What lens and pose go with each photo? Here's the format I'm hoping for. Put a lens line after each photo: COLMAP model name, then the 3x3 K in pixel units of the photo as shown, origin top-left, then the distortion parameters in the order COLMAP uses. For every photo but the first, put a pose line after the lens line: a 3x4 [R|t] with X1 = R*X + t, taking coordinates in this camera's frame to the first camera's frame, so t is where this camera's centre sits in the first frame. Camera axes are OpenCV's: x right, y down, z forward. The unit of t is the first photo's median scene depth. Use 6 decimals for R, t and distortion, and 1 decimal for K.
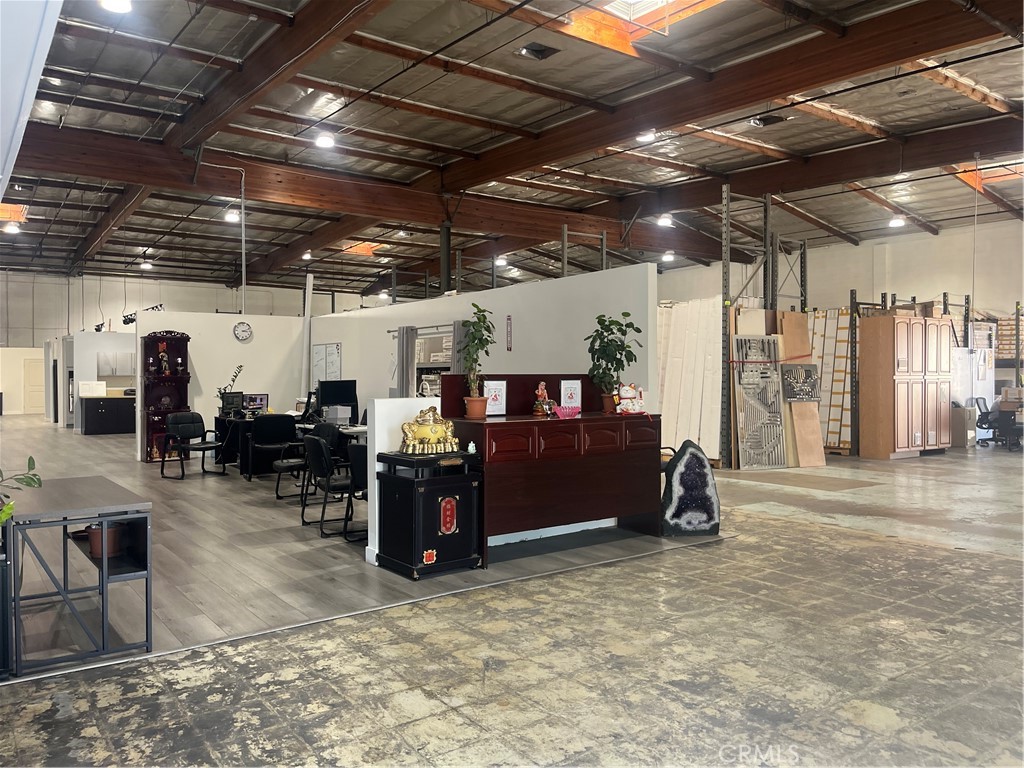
lens RADIAL K [[781.2, 0, 510.7], [0, 781.2, 383.7], [0, 0, 1]] dist [-0.003322, -0.000523]
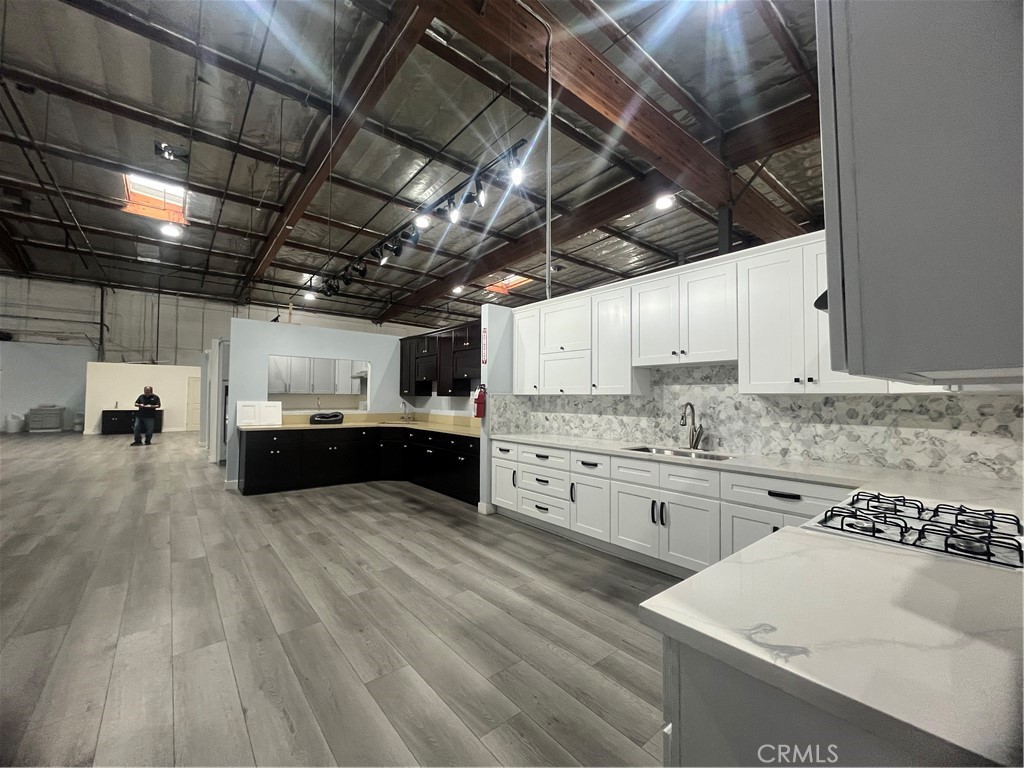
lens RADIAL K [[413.6, 0, 512.8], [0, 413.6, 385.1], [0, 0, 1]] dist [-0.001039, -0.000343]
pose [[0.997638, 0.013336, 0.067376, -0.289997], [-0.010724, 0.999182, -0.038983, -0.004491], [-0.067841, 0.038169, 0.996966, 0.534060]]
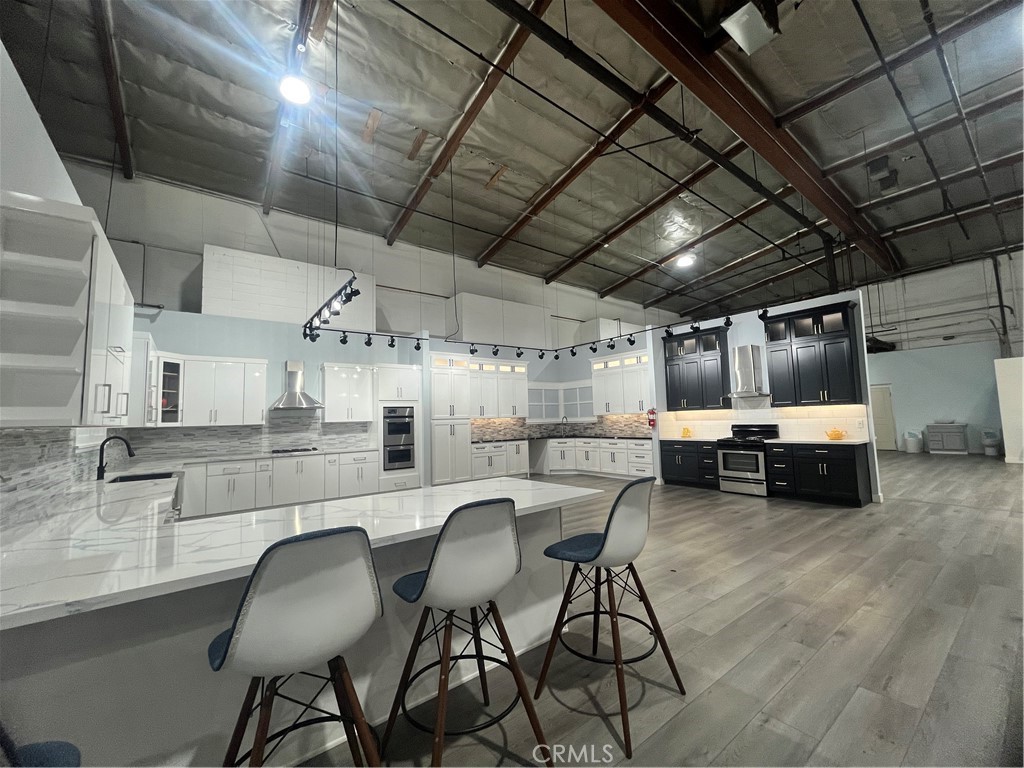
lens RADIAL K [[413.6, 0, 509.7], [0, 413.6, 386.2], [0, 0, 1]] dist [-0.001039, -0.000343]
pose [[0.022226, -0.081264, -0.996445, -0.452756], [0.018562, 0.996553, -0.080858, -0.002190], [0.999581, -0.016699, 0.023658, 0.659392]]
